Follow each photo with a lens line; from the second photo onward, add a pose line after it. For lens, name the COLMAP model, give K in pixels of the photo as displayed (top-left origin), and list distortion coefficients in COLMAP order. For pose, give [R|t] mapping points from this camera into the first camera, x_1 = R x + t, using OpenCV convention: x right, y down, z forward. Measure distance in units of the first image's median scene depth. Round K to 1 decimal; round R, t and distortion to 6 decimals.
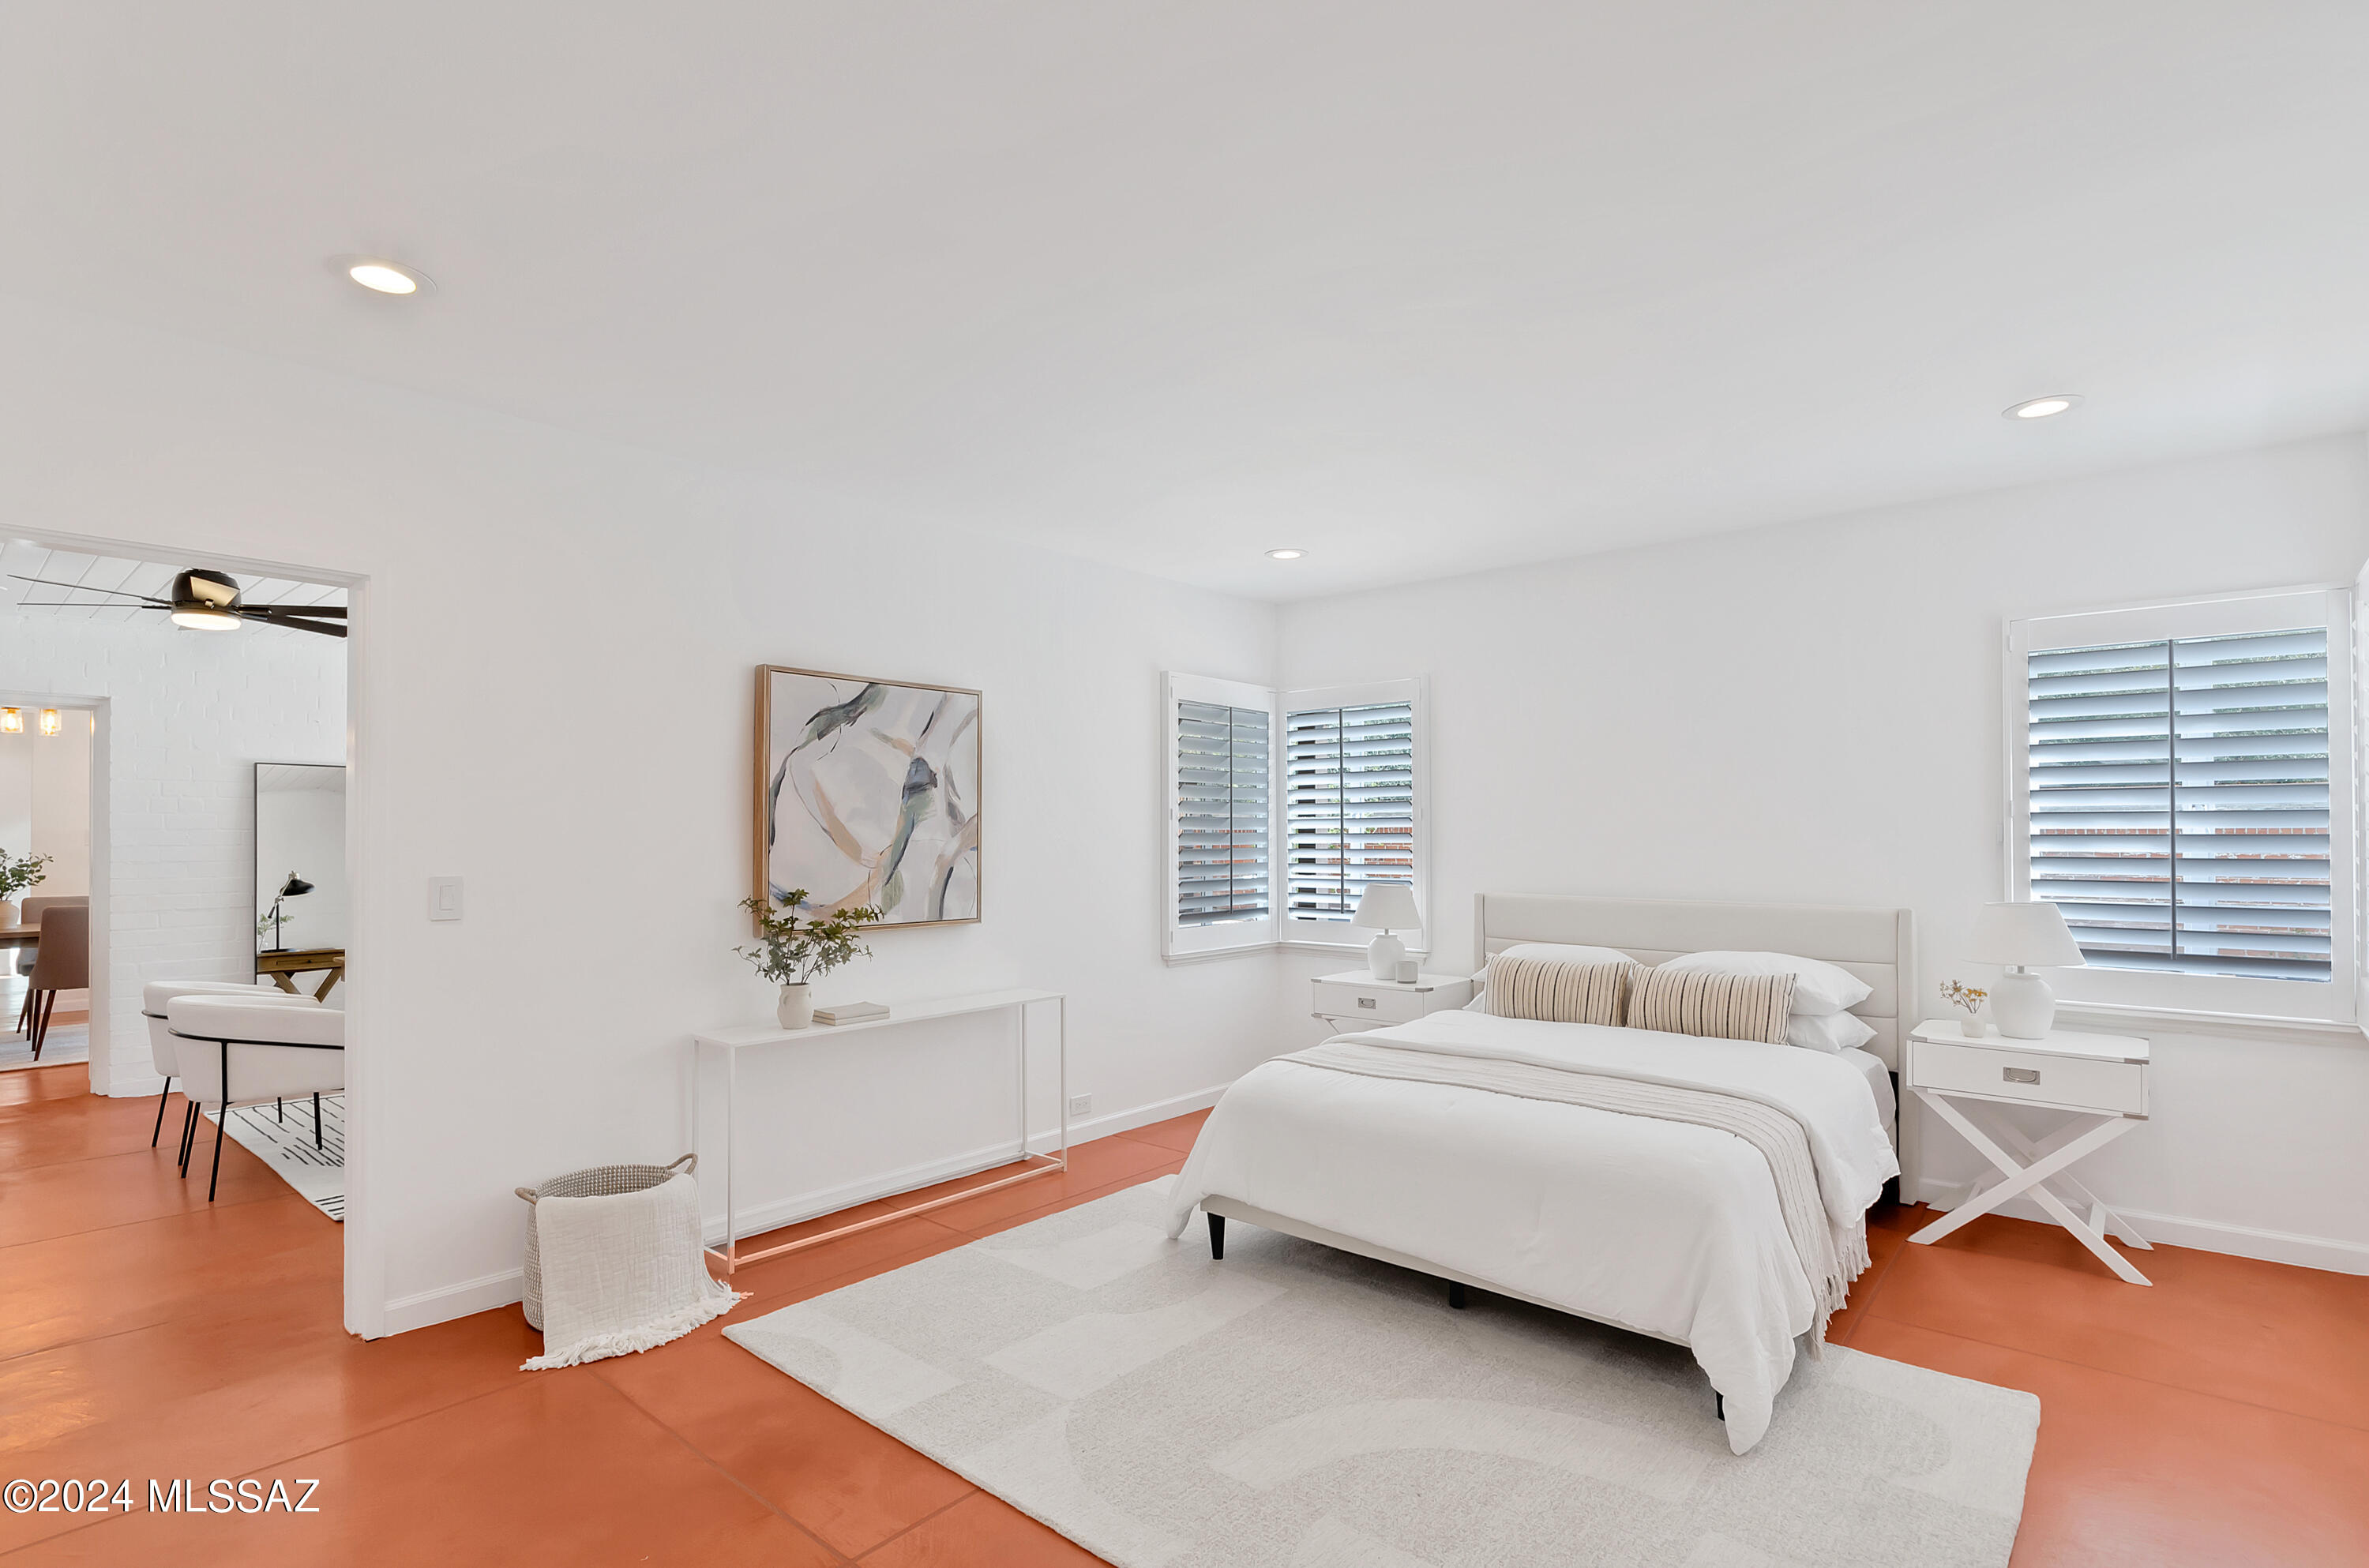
lens RADIAL K [[1117.8, 0, 1184.3], [0, 1117.8, 820.8], [0, 0, 1]] dist [-0.011877, -0.000456]
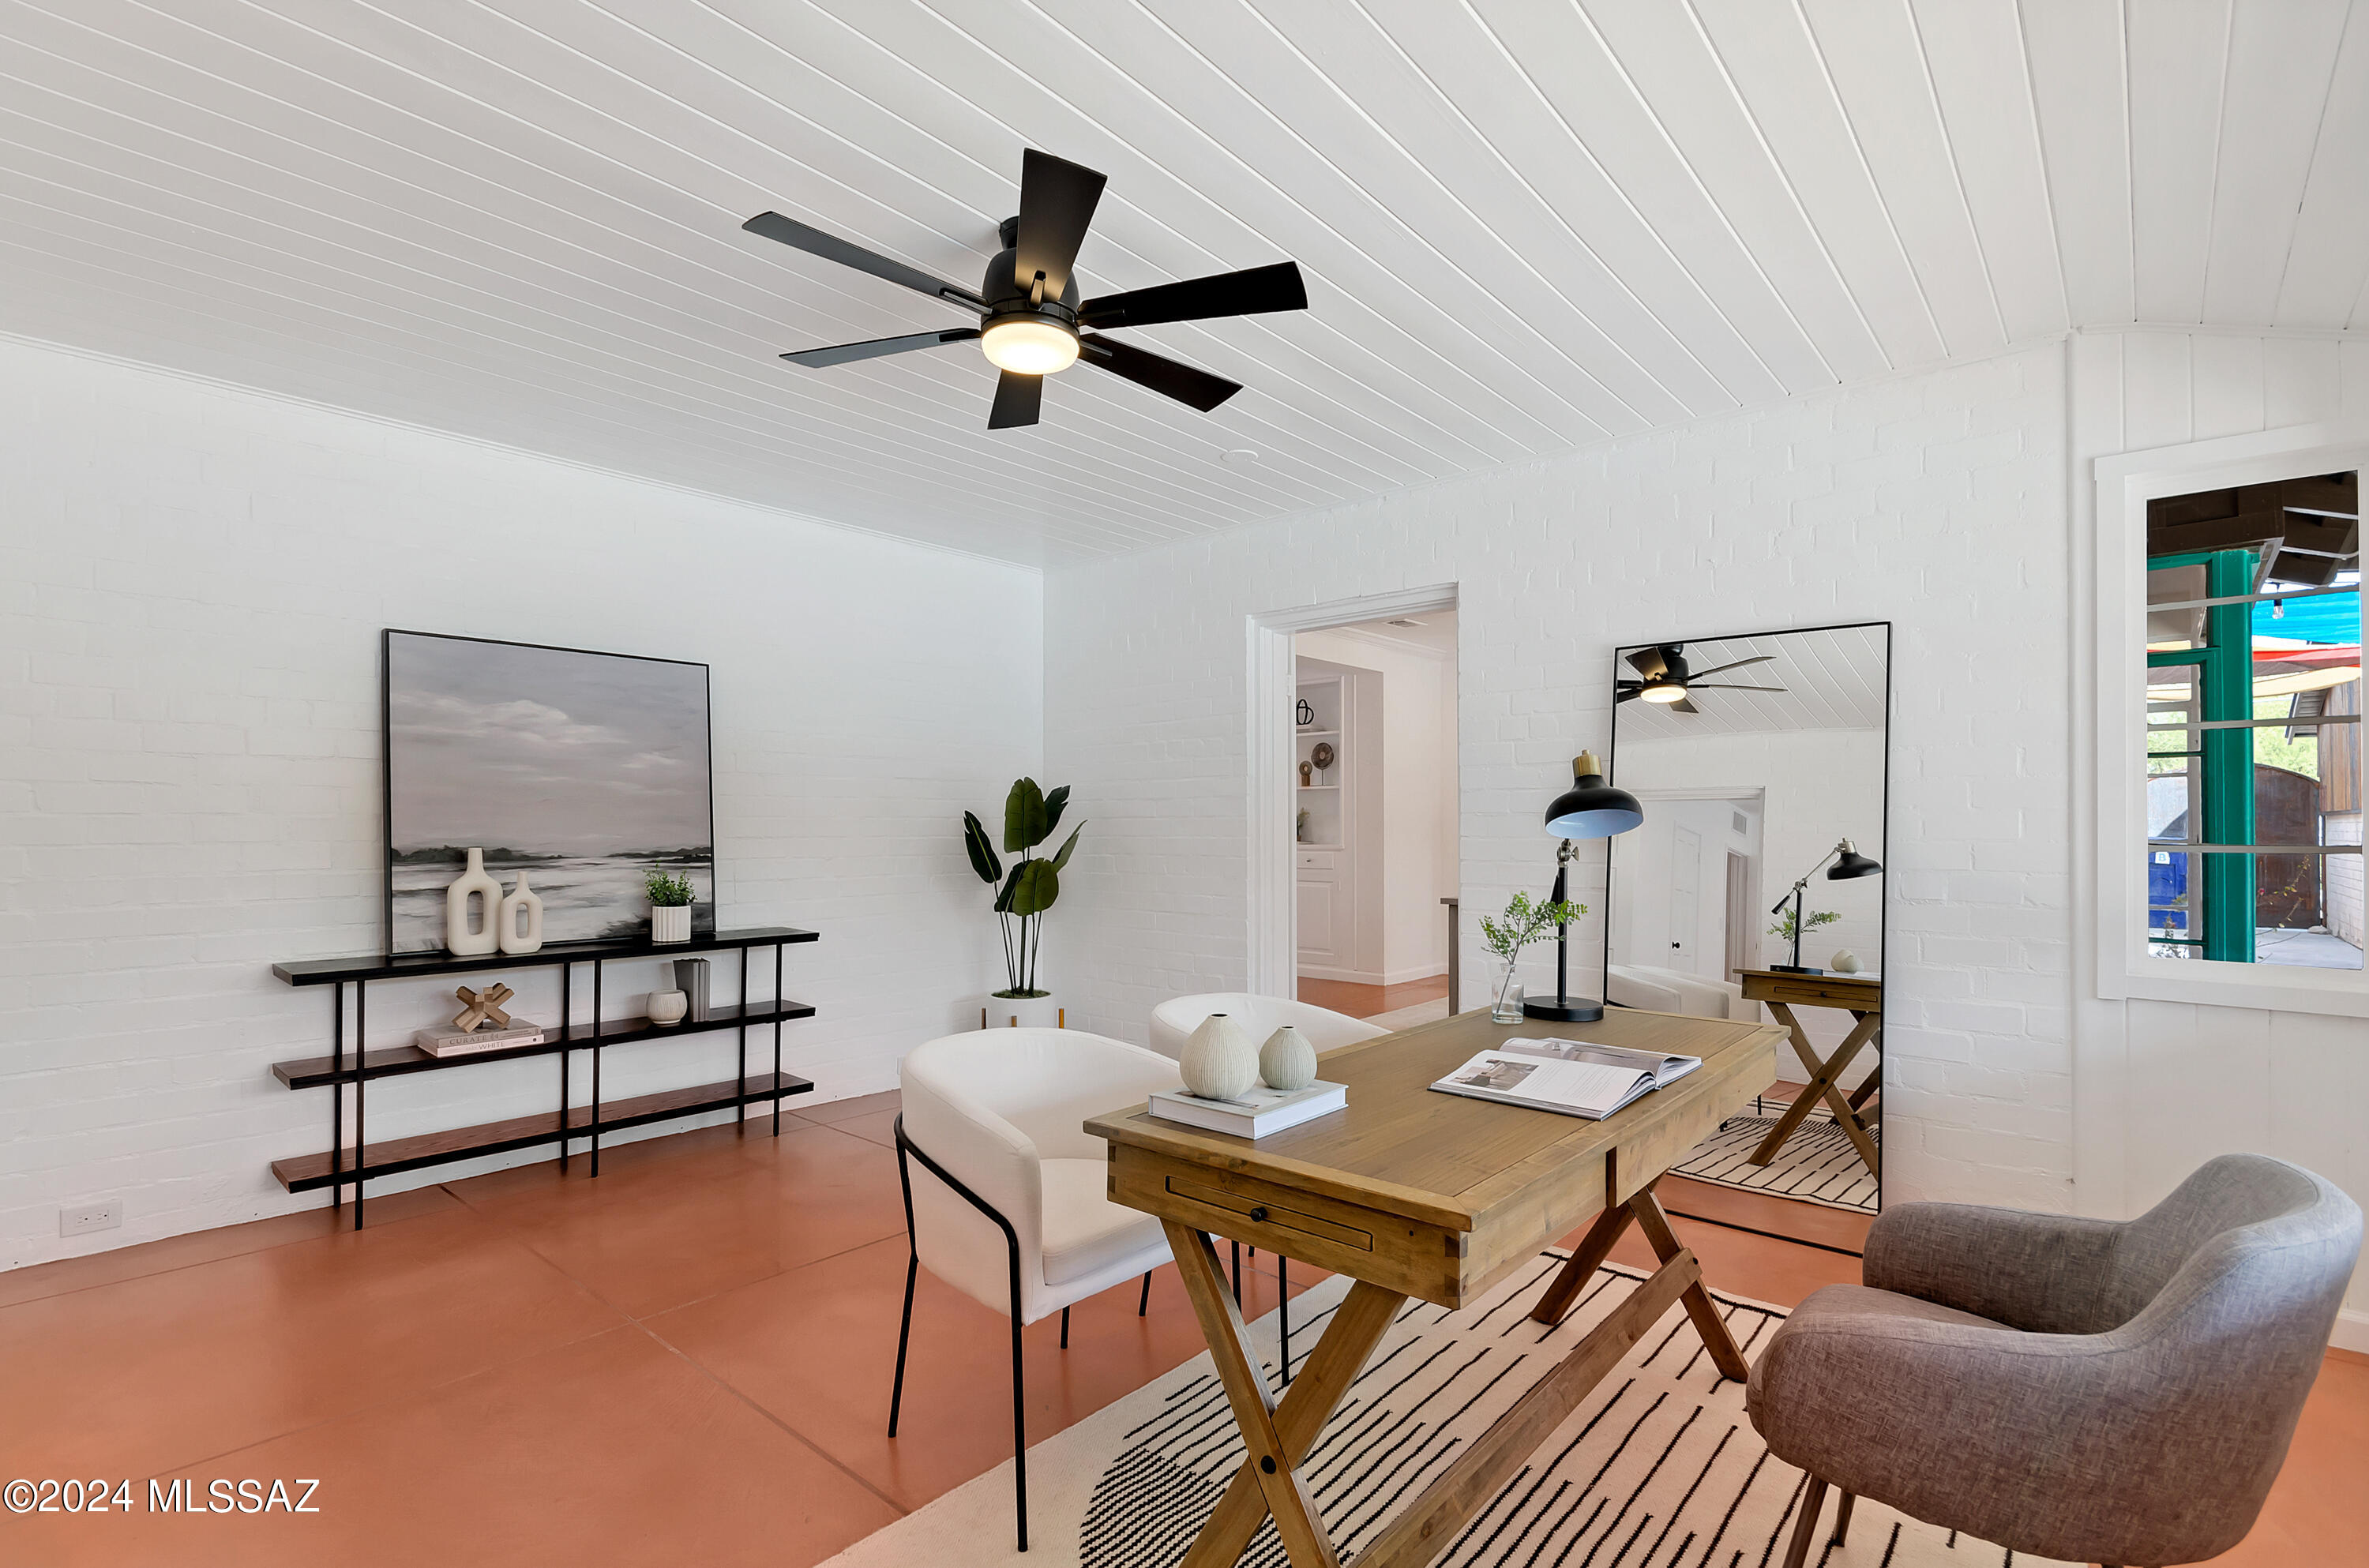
lens RADIAL K [[1098.4, 0, 1182.0], [0, 1098.4, 832.2], [0, 0, 1]] dist [0.000430, -0.000130]
pose [[-0.009609, 0.006834, -0.999930, -0.090011], [0.007464, 0.999949, 0.006763, 0.014912], [0.999926, -0.007398, -0.009659, 0.274523]]
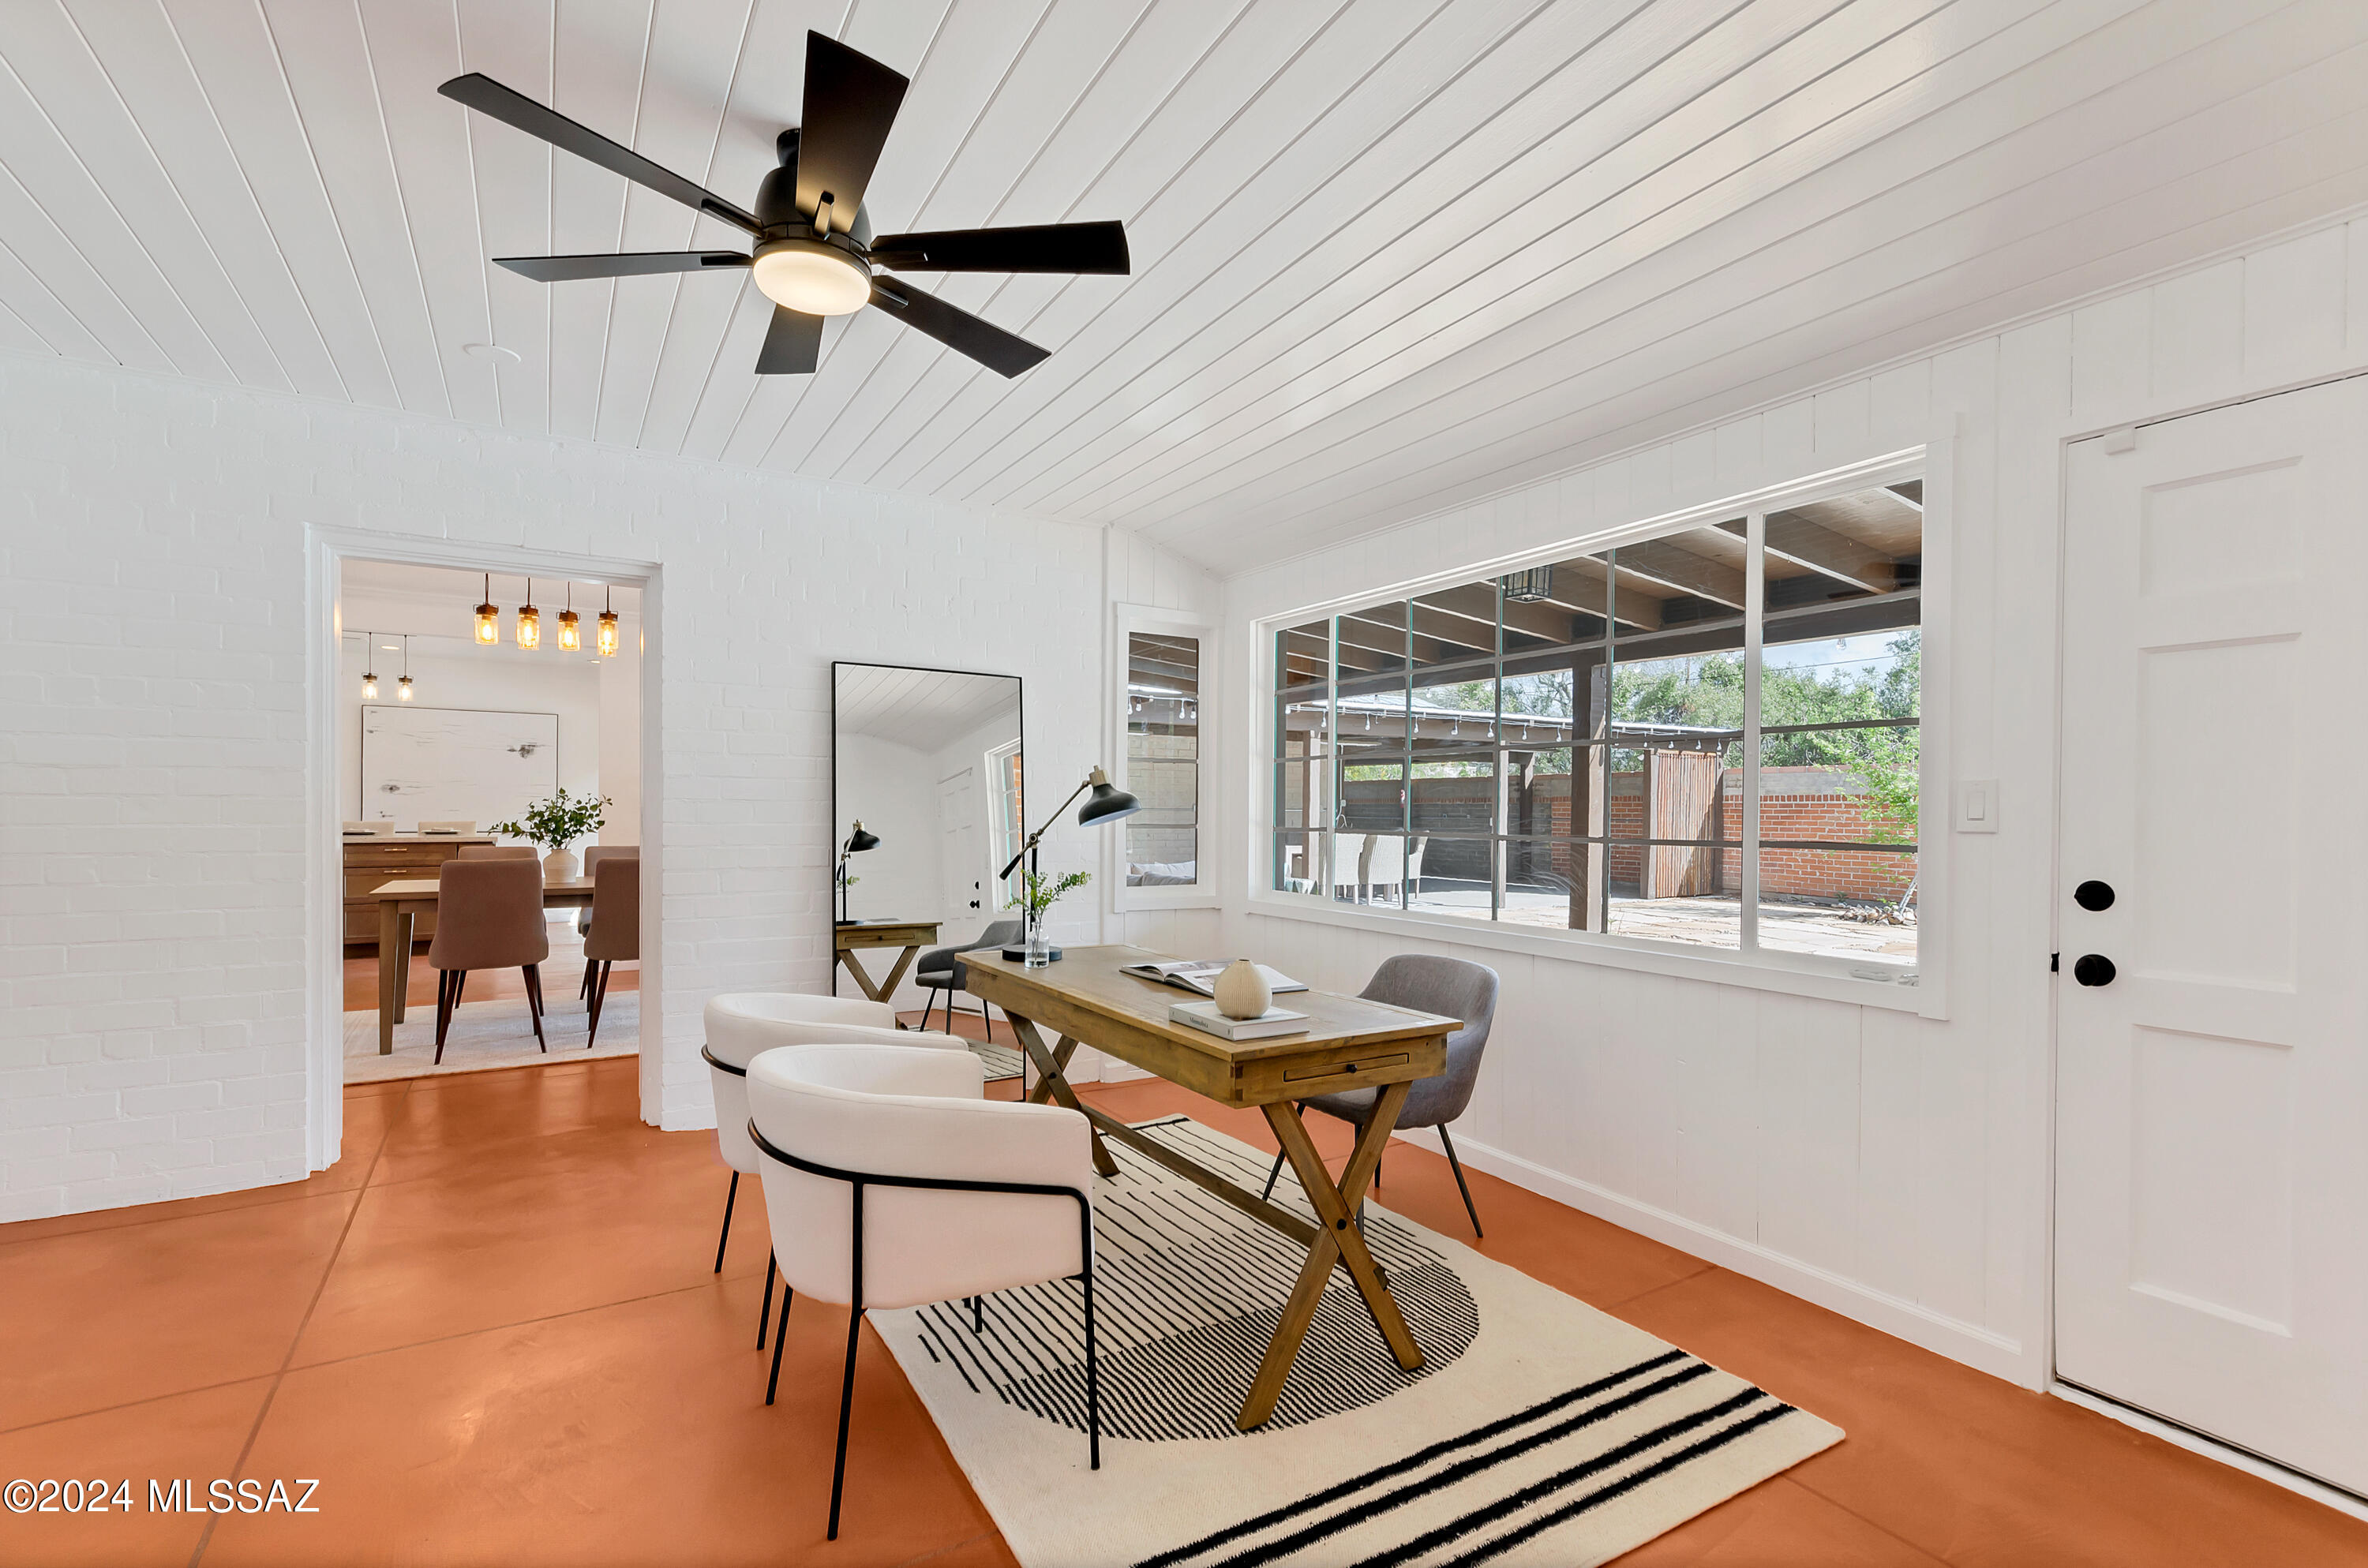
lens RADIAL K [[1062.5, 0, 1181.4], [0, 1062.5, 824.3], [0, 0, 1]] dist [0.002698, 0.000411]
pose [[0.946742, 0.016697, -0.321559, -0.148316], [-0.008973, 0.999635, 0.025486, 0.011630], [0.321867, -0.021243, 0.946546, 0.156380]]
